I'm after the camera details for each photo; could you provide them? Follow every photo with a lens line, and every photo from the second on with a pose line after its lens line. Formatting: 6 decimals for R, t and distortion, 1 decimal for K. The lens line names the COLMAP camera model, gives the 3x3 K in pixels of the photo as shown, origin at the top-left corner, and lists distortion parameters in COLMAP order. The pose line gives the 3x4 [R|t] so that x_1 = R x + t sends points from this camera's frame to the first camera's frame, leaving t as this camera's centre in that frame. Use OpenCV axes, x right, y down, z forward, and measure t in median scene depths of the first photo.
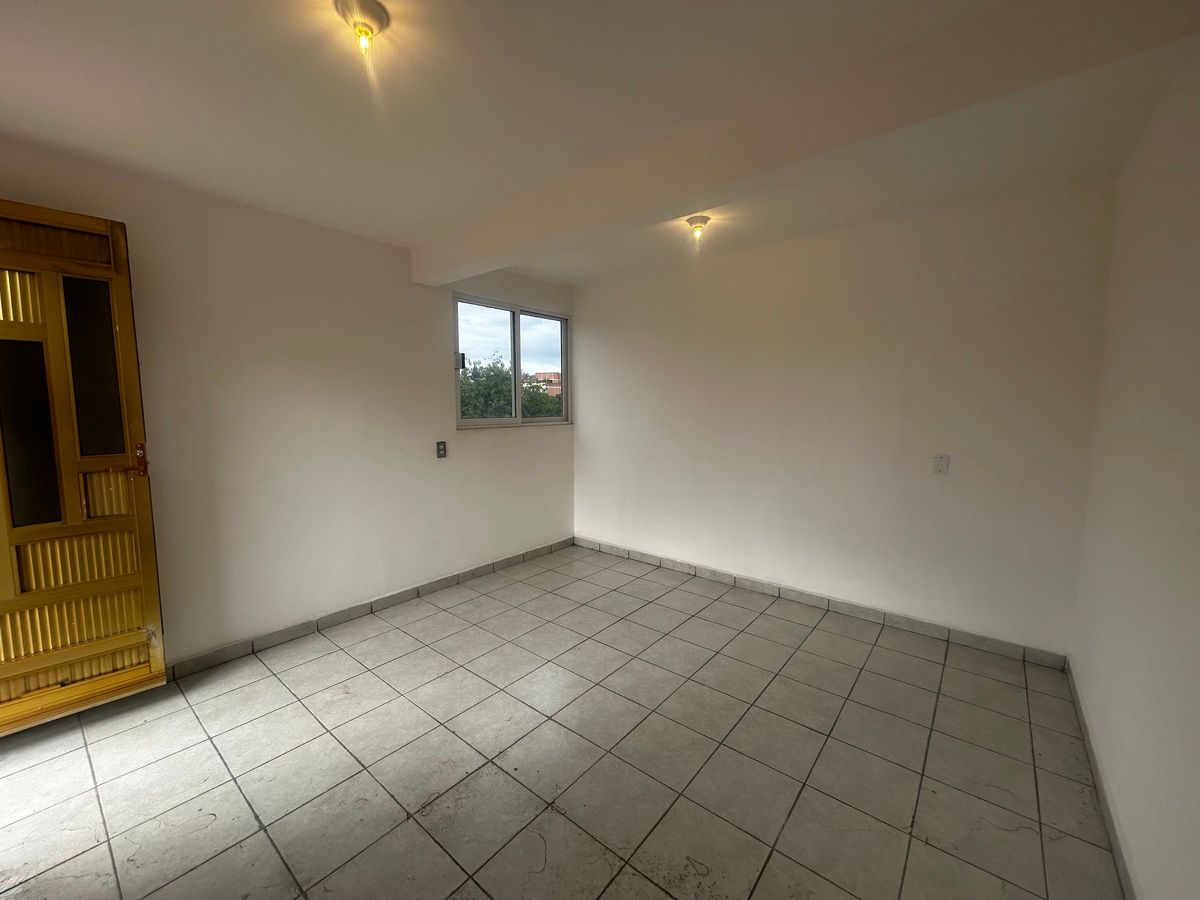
lens RADIAL K [[483.8, 0, 598.9], [0, 483.8, 451.6], [0, 0, 1]] dist [0.003082, 0.000417]
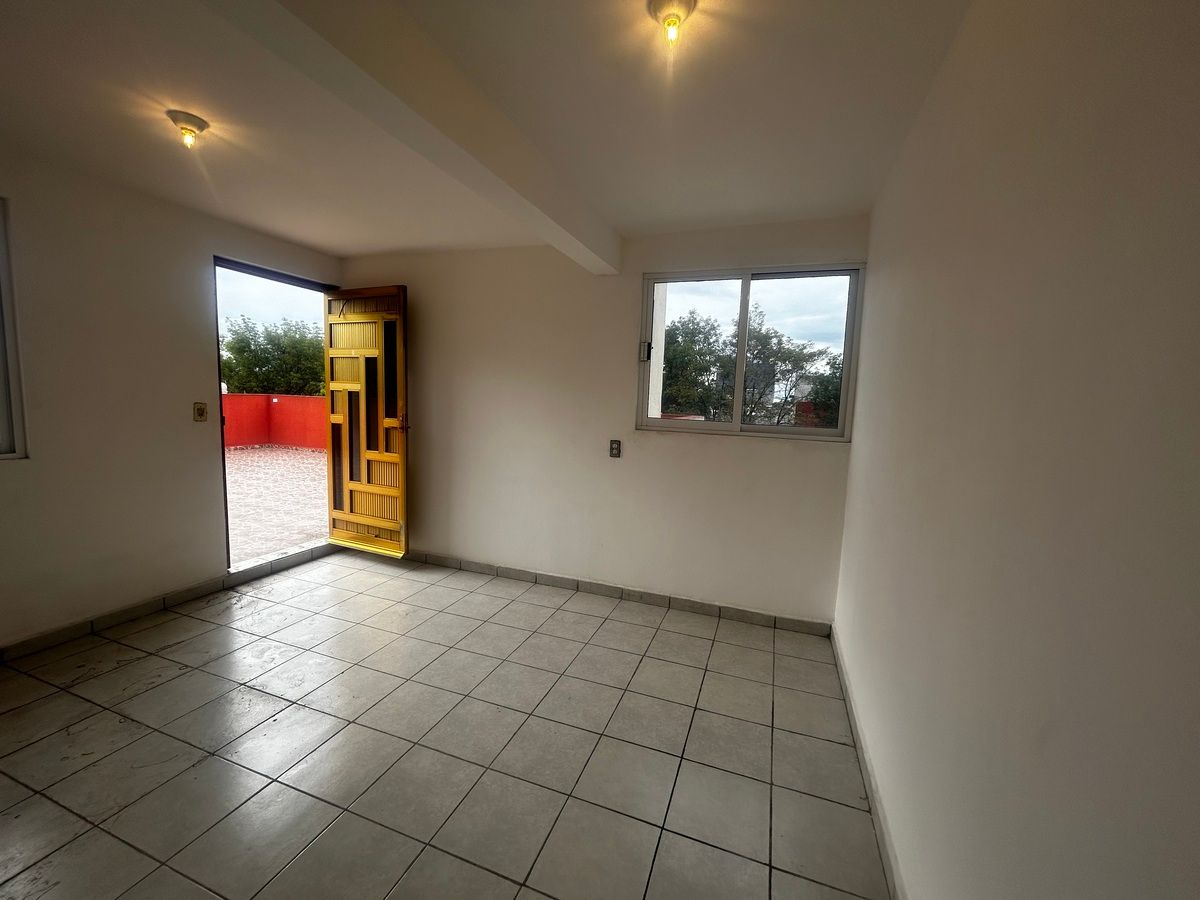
lens RADIAL K [[483.8, 0, 600.8], [0, 483.8, 451.1], [0, 0, 1]] dist [0.003082, 0.000417]
pose [[0.326777, 0.114001, -0.938201, 0.545090], [-0.133604, 0.988301, 0.073555, -0.064994], [0.935610, 0.101311, 0.338185, 0.667777]]
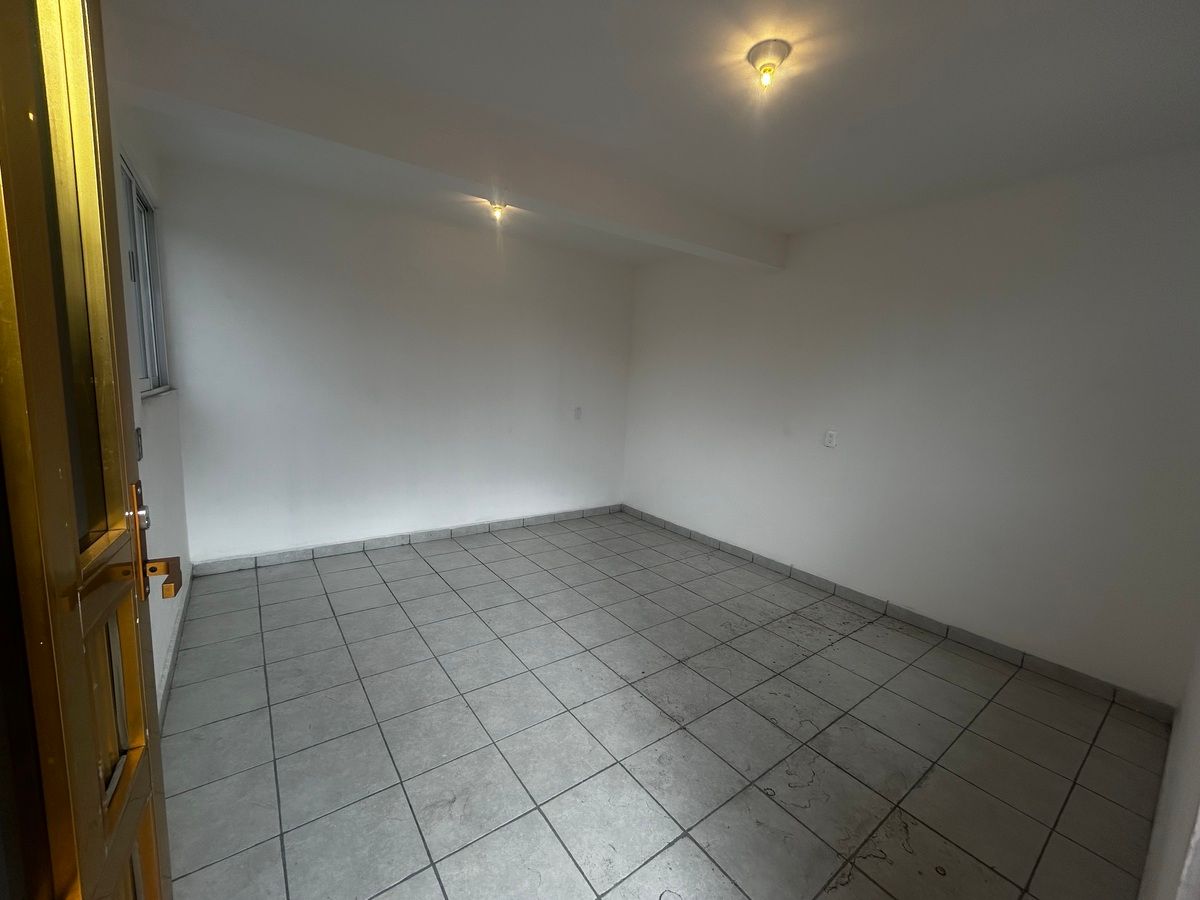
lens RADIAL K [[483.8, 0, 603.9], [0, 483.8, 447.2], [0, 0, 1]] dist [0.003082, 0.000417]
pose [[0.240708, -0.122665, 0.962815, -0.701454], [0.052152, 0.992183, 0.113368, -0.032809], [-0.969196, 0.022924, 0.245223, 0.415365]]
